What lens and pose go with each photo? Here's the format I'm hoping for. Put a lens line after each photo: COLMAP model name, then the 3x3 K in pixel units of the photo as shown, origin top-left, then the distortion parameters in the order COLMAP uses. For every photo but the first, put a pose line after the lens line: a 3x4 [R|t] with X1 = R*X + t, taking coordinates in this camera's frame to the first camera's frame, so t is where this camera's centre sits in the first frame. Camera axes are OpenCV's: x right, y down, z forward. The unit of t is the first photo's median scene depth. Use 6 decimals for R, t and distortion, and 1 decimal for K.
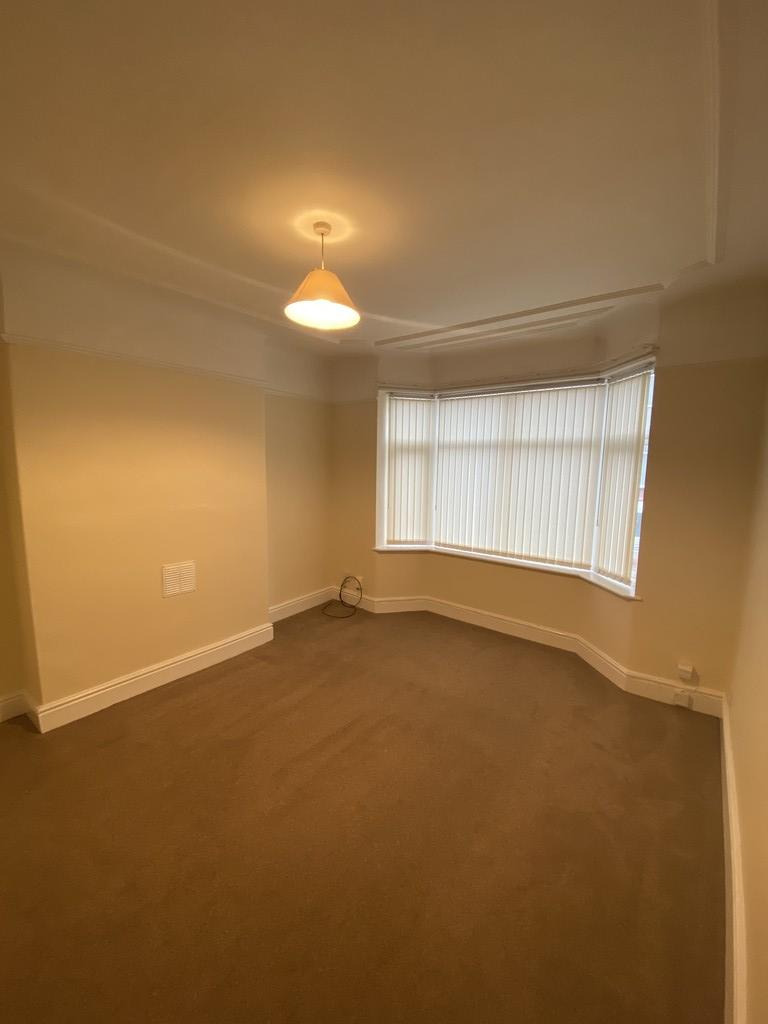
lens RADIAL K [[416.1, 0, 389.5], [0, 416.1, 509.0], [0, 0, 1]] dist [0.003039, -0.003947]
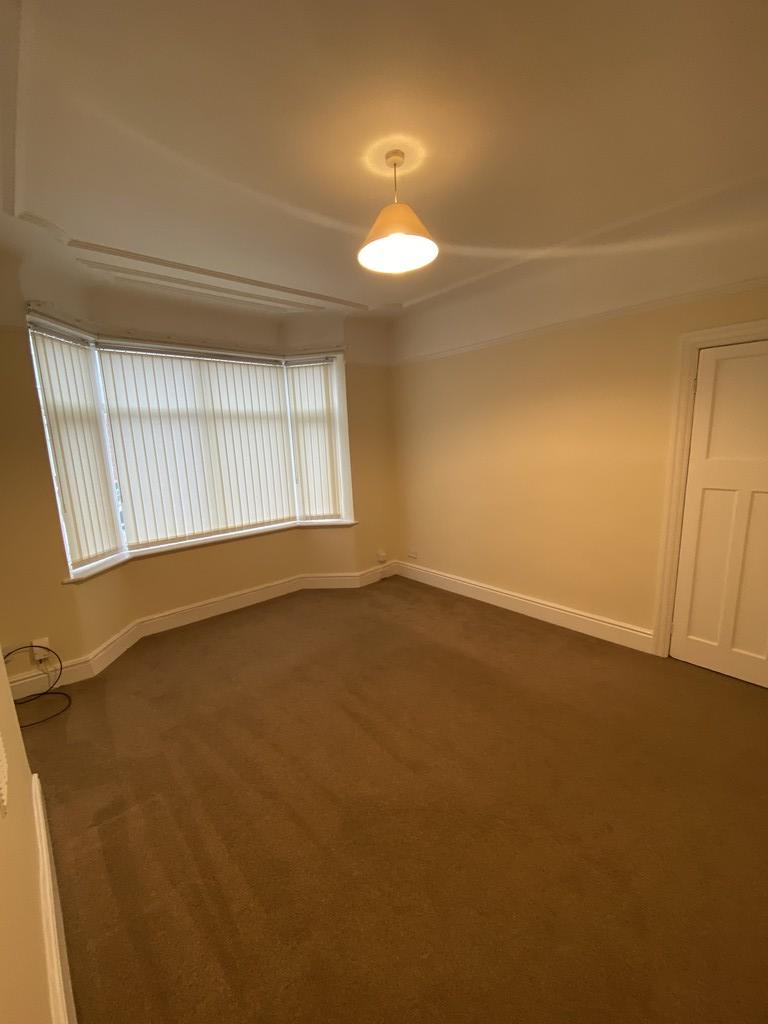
lens RADIAL K [[416.1, 0, 381.2], [0, 416.1, 517.6], [0, 0, 1]] dist [0.003039, -0.003947]
pose [[0.175262, -0.217042, 0.960300, -0.645229], [0.138313, 0.971152, 0.194252, -0.065050], [-0.974758, 0.098777, 0.200226, 0.498449]]
